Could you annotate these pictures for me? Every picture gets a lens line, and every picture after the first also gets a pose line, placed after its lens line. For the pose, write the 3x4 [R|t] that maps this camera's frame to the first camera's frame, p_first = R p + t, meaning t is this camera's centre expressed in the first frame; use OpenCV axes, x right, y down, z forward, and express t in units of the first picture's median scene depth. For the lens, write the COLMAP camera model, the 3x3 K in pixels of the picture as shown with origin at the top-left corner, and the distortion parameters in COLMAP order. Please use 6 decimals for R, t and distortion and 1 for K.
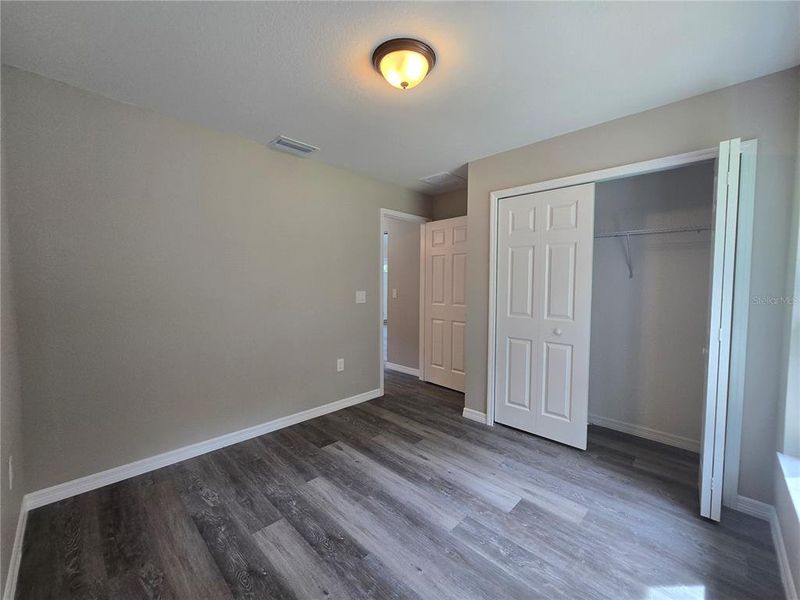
lens RADIAL K [[328.4, 0, 401.3], [0, 328.4, 298.0], [0, 0, 1]] dist [-0.003651, -0.000695]
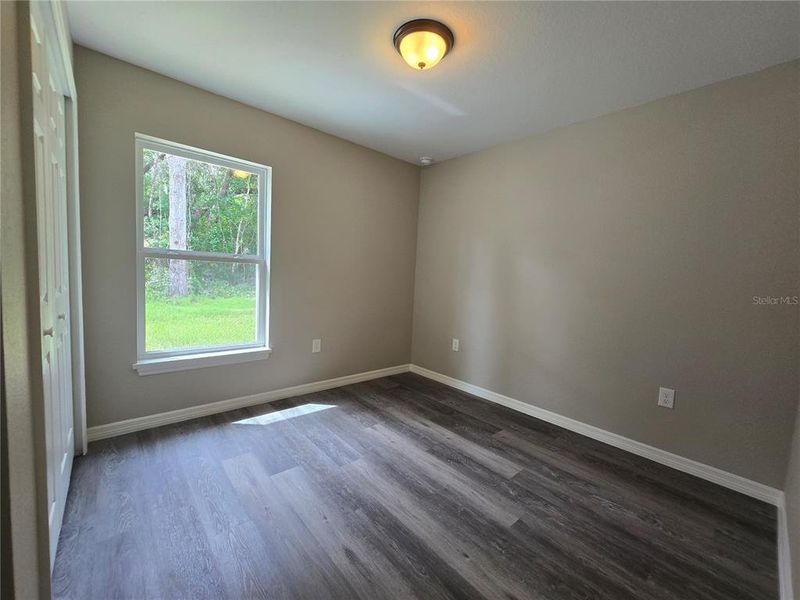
lens RADIAL K [[328.4, 0, 401.3], [0, 328.4, 298.0], [0, 0, 1]] dist [-0.003651, -0.000695]
pose [[-0.995814, -0.062626, 0.066581, -0.033552], [-0.054442, 0.991481, 0.118326, -0.023841], [-0.073424, 0.114206, -0.990740, 1.715185]]
